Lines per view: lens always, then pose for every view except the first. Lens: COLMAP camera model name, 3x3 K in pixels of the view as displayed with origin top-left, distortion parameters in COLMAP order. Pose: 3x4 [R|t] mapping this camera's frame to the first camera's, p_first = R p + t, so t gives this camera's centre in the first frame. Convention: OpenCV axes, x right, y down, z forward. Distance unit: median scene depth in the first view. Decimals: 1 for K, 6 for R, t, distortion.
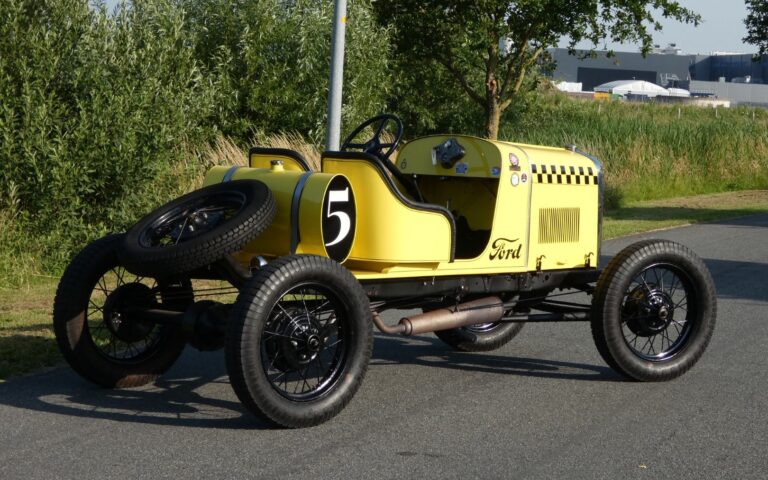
lens RADIAL K [[1781.4, 0, 366.1], [0, 1781.4, 271.1], [0, 0, 1]] dist [0.607919, -0.064743]
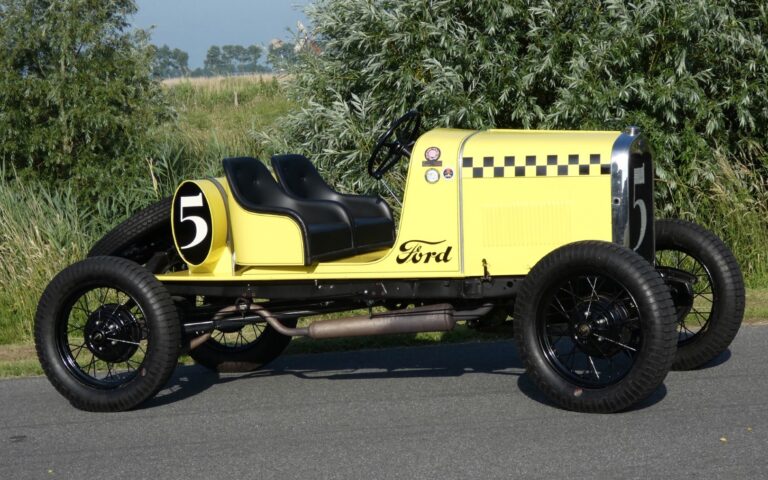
lens RADIAL K [[1781.4, 0, 366.1], [0, 1781.4, 271.1], [0, 0, 1]] dist [0.607919, -0.064743]
pose [[0.424779, 0.015467, -0.905165, 0.900903], [-0.008088, 0.999879, 0.013290, -0.014500], [0.905261, 0.001676, 0.424852, 0.586915]]
